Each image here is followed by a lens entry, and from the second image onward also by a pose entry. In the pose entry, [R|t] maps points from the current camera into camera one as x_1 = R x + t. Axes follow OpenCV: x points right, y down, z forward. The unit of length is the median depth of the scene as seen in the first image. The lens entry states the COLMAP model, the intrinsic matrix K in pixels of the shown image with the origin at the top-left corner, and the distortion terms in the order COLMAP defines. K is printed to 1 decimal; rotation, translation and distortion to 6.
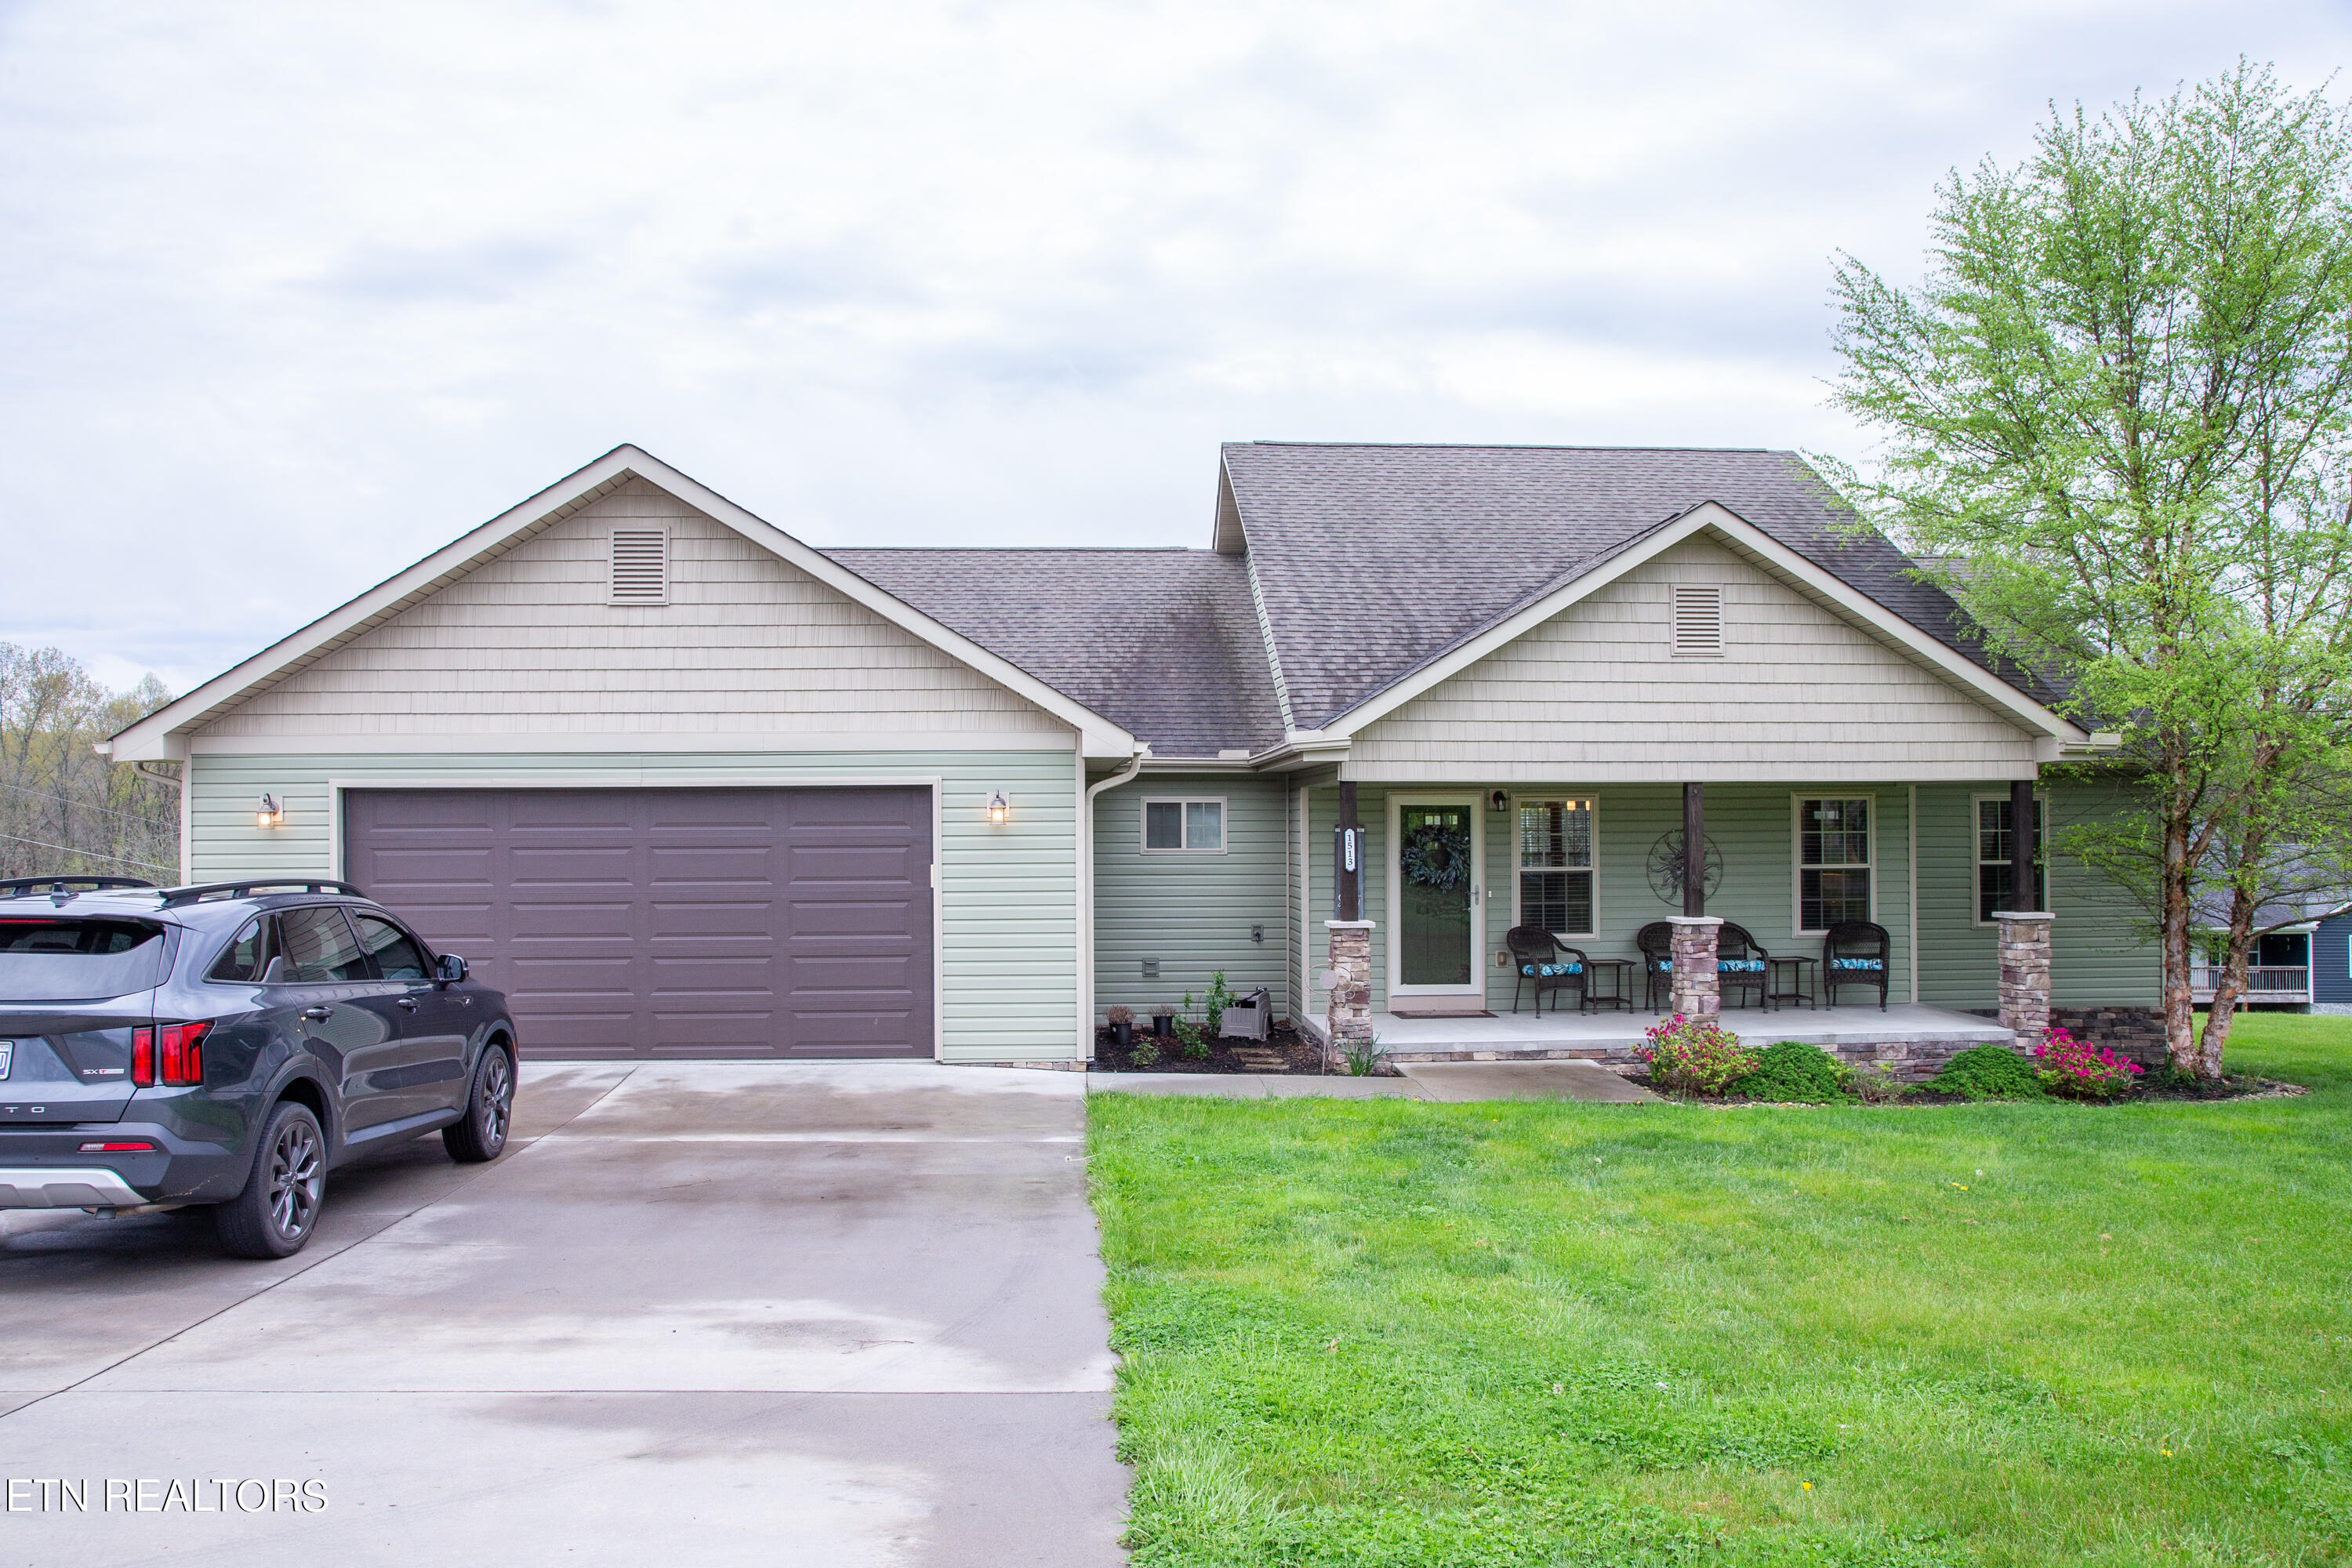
lens RADIAL K [[1817.5, 0, 1171.3], [0, 1817.5, 807.5], [0, 0, 1]] dist [-0.069305, 0.018354]
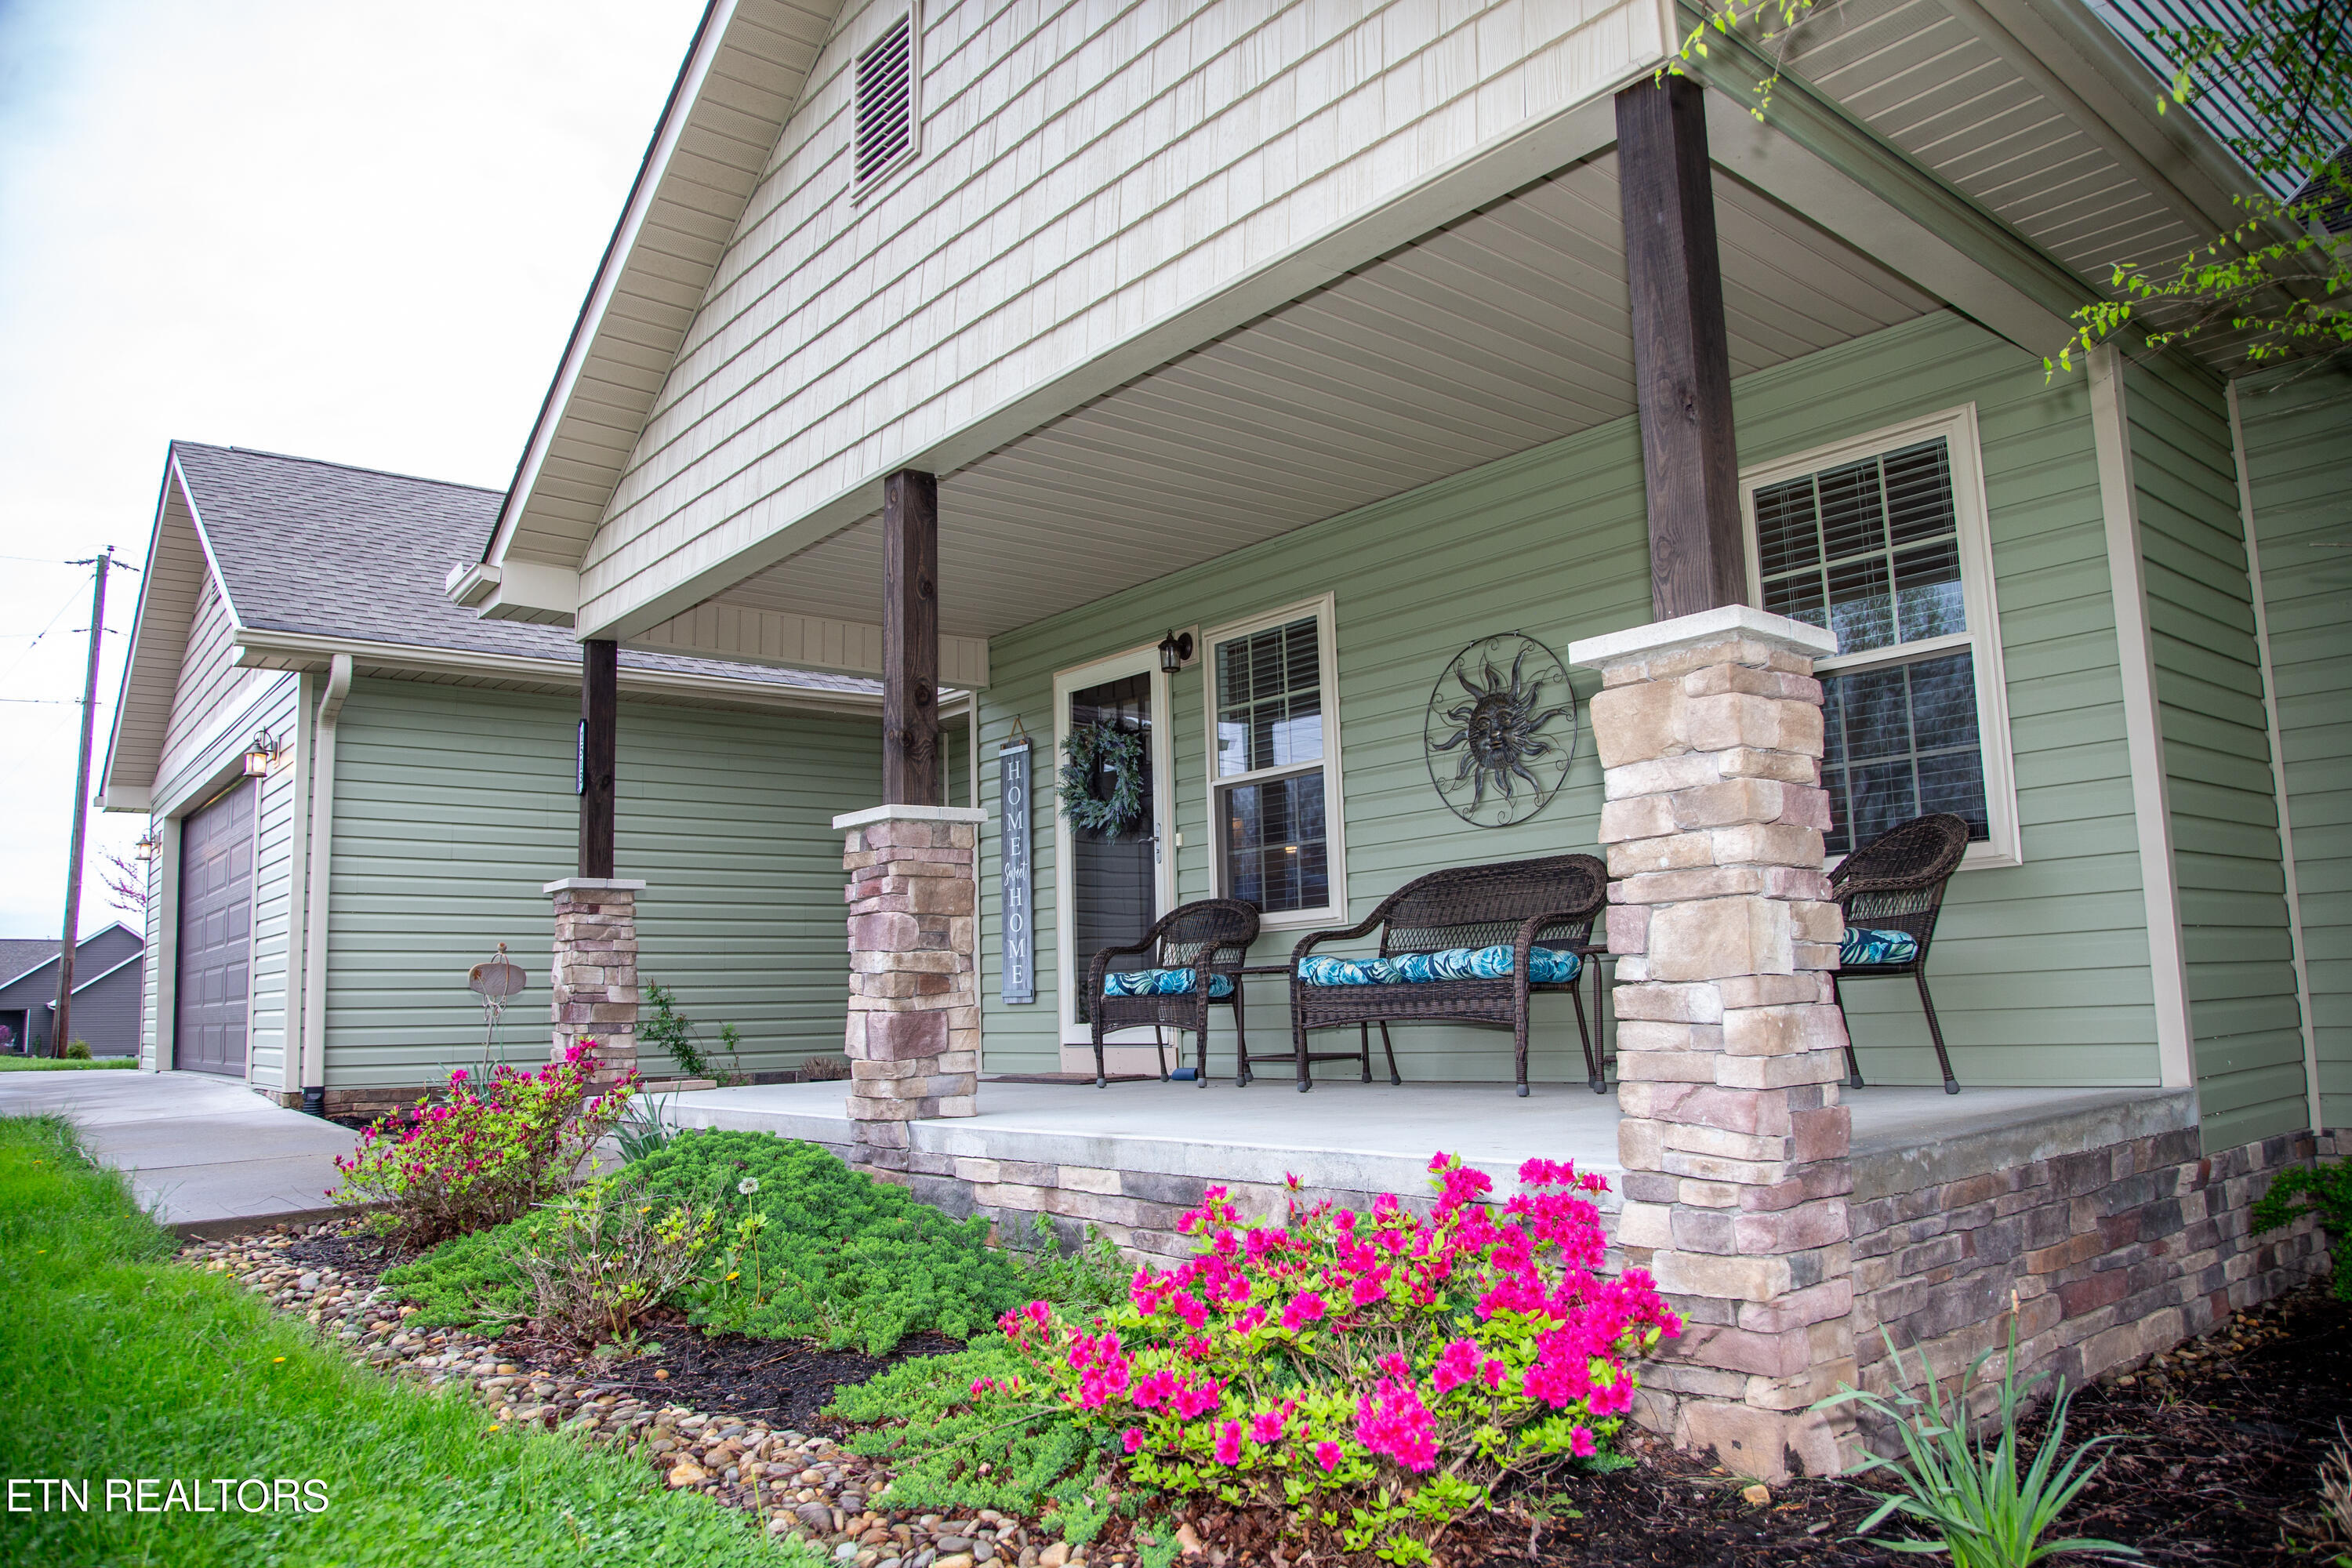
lens RADIAL K [[1613.0, 0, 1183.0], [0, 1613.0, 794.8], [0, 0, 1]] dist [-0.117931, 0.064122]
pose [[0.594152, -0.117268, -0.795759, 0.554890], [0.034457, 0.992118, -0.120477, 0.093237], [0.803614, 0.044162, 0.593510, 0.777985]]
